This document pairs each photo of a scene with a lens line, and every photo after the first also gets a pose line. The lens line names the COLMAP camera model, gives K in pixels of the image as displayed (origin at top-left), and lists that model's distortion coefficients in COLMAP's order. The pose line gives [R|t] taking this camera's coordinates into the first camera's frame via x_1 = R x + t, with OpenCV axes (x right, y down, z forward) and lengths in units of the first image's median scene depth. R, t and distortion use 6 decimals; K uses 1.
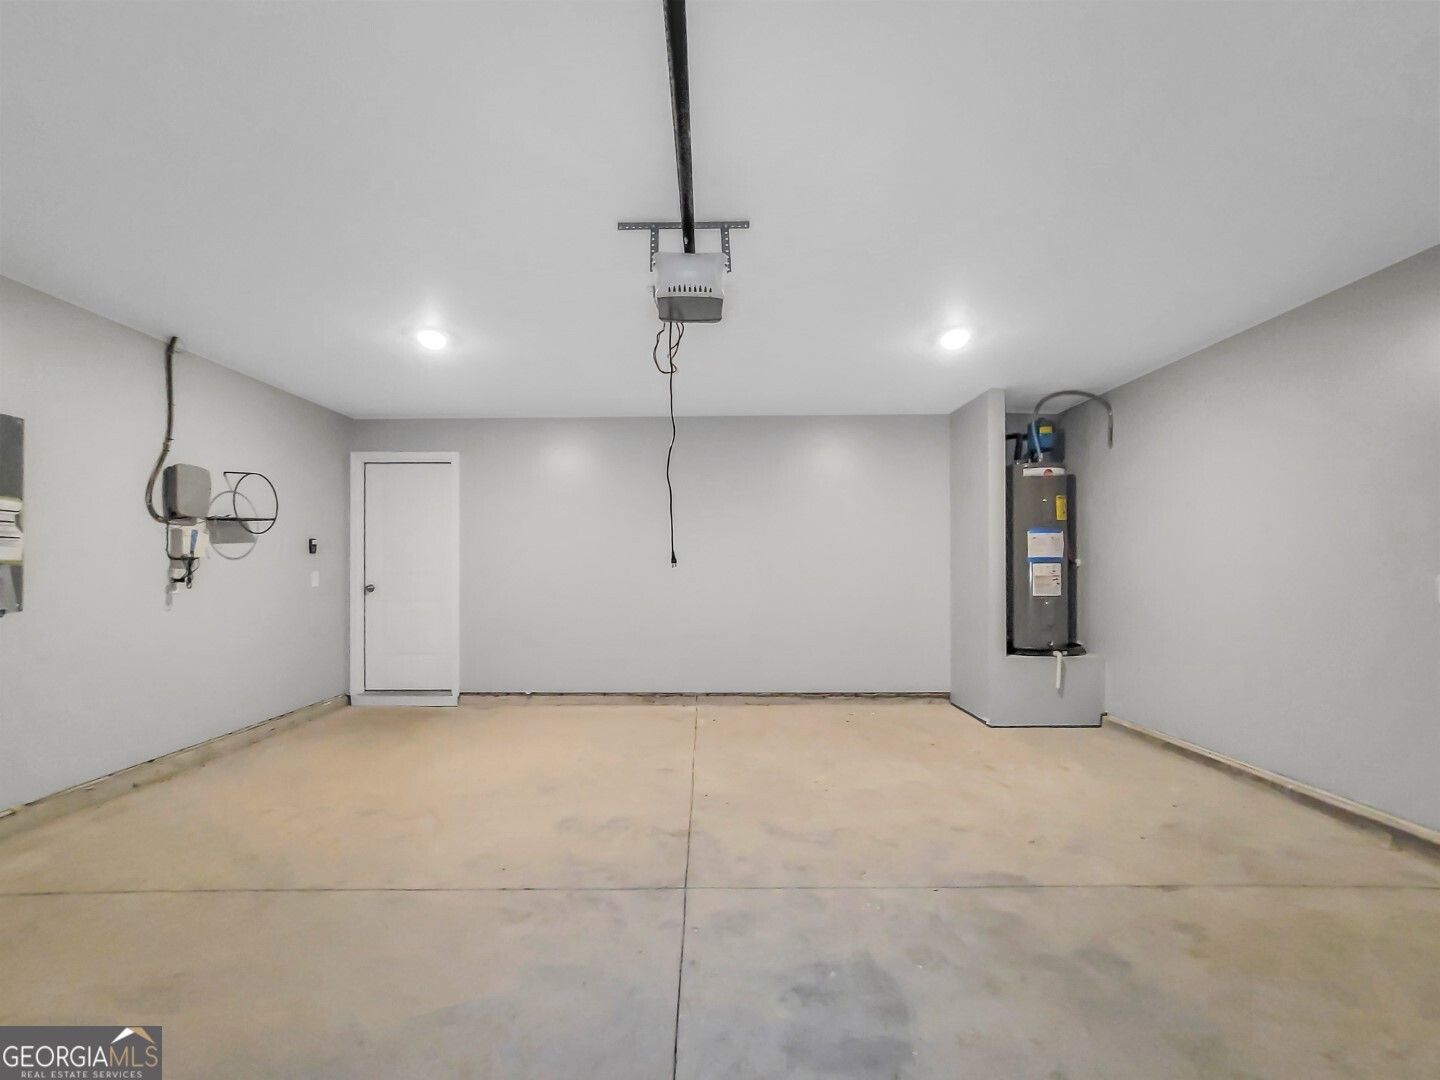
lens RADIAL K [[628.6, 0, 725.4], [0, 628.6, 577.0], [0, 0, 1]] dist [-0.000420, 0.000035]
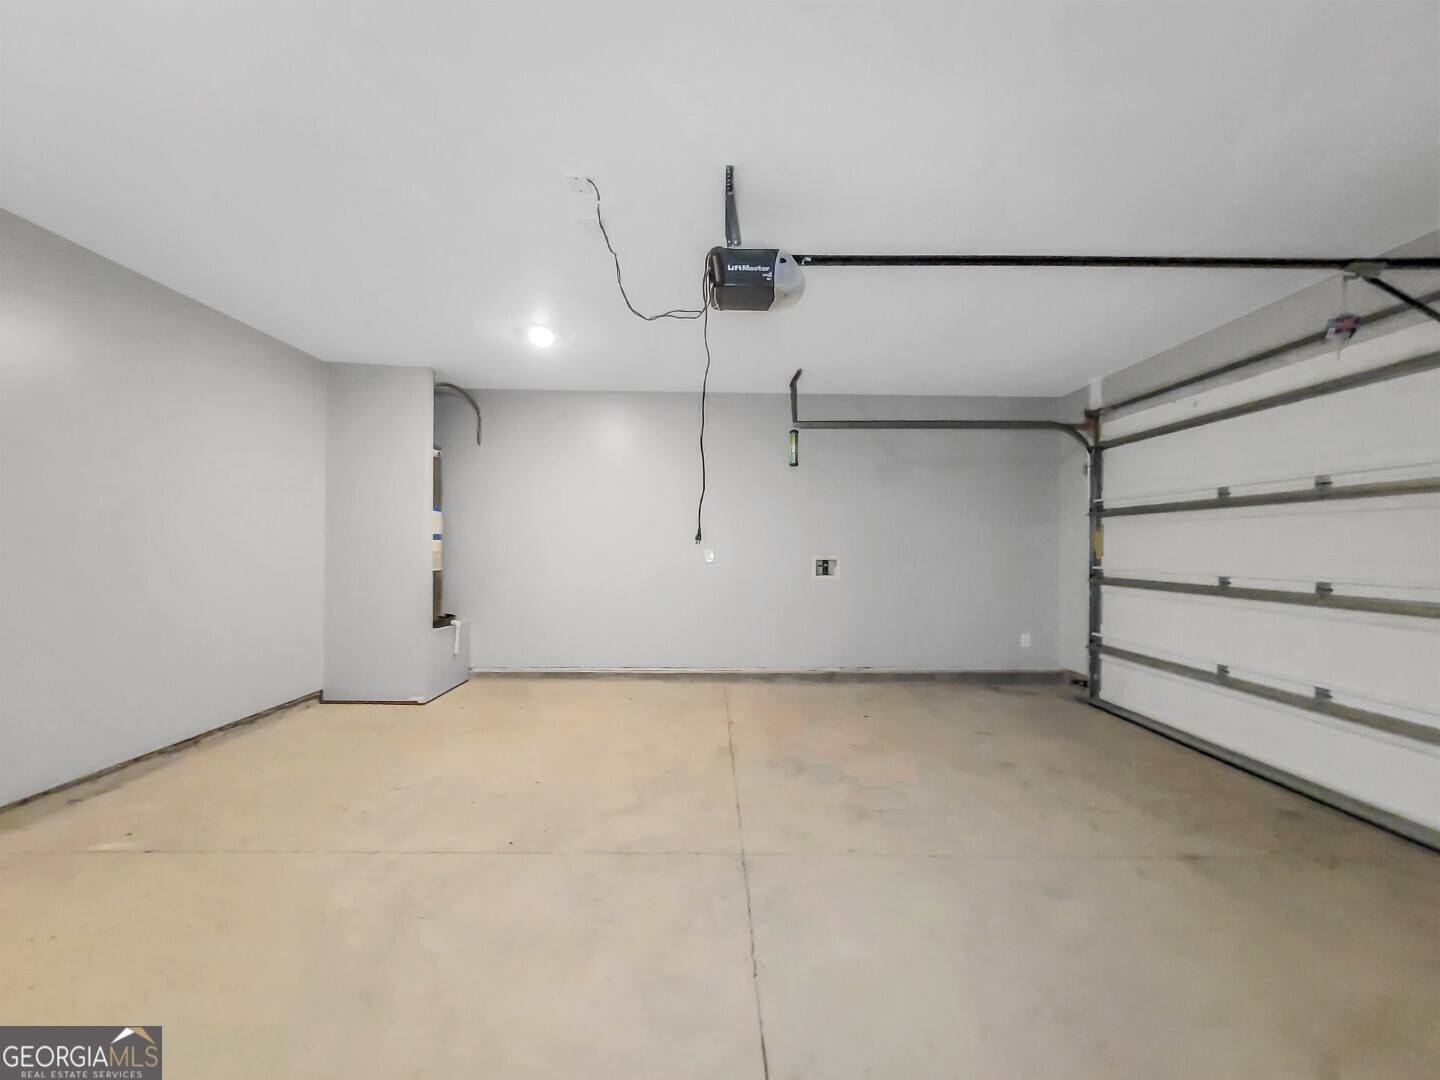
lens RADIAL K [[618.8, 0, 720.0], [0, 618.8, 540.0], [0, 0, 1]] dist [0.000023, 0.000217]
pose [[-0.002510, 0.009132, 0.999955, -0.564216], [0.009376, 0.999915, -0.009108, -0.007712], [-0.999953, 0.009352, -0.002596, 0.535582]]
